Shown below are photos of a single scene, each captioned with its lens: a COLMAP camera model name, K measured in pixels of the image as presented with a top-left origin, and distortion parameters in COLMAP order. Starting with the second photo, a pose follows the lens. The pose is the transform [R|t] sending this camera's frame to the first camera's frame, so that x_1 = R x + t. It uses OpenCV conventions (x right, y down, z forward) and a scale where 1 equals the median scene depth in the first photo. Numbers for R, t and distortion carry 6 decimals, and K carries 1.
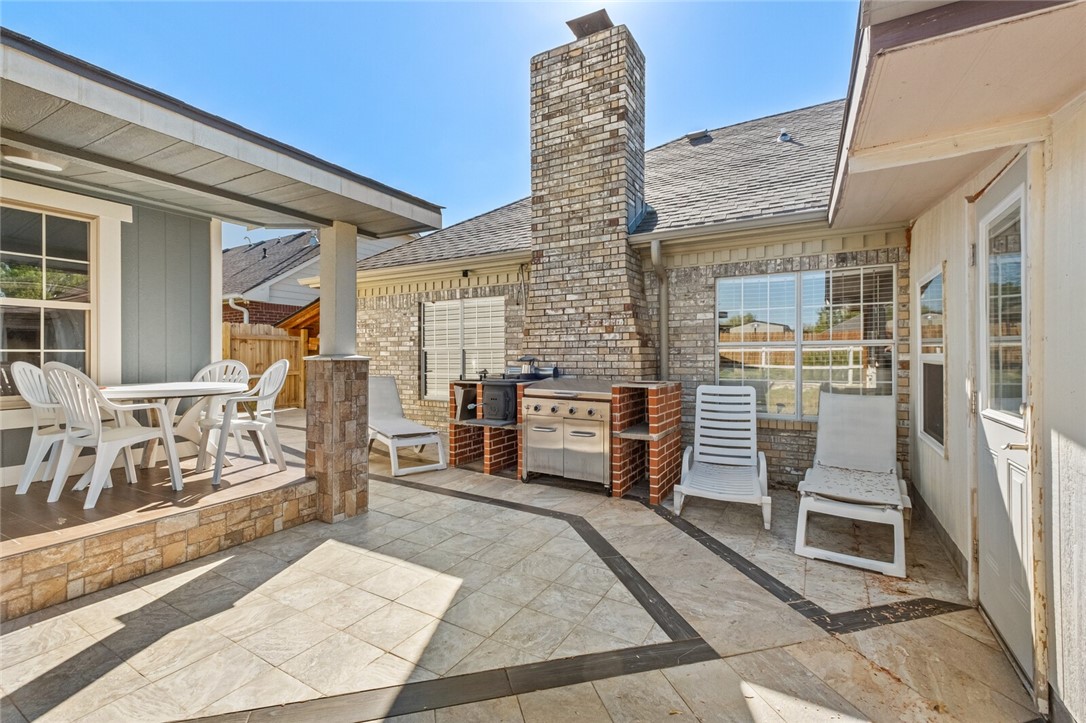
lens RADIAL K [[482.4, 0, 541.1], [0, 482.4, 351.9], [0, 0, 1]] dist [0.000051, 0.000238]
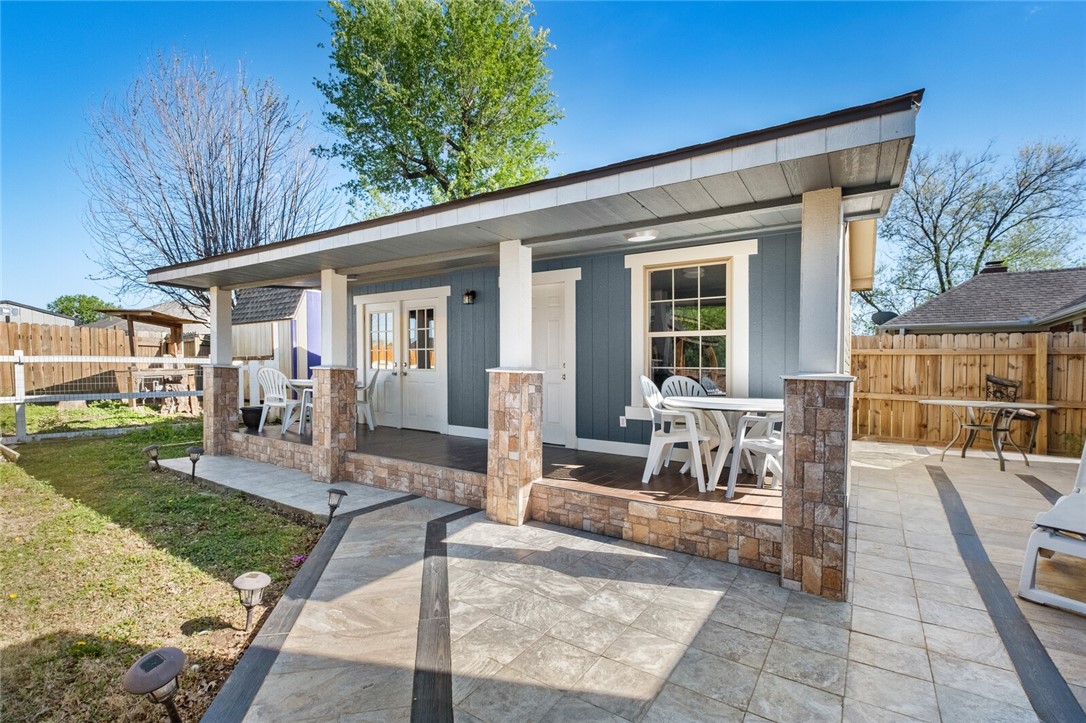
lens RADIAL K [[484.3, 0, 516.1], [0, 484.3, 383.9], [0, 0, 1]] dist [-0.012095, -0.000388]
pose [[-0.093165, 0.030260, -0.995191, 0.372413], [-0.008853, 0.999473, 0.031219, 0.004650], [0.995611, 0.011719, -0.092848, 0.628245]]
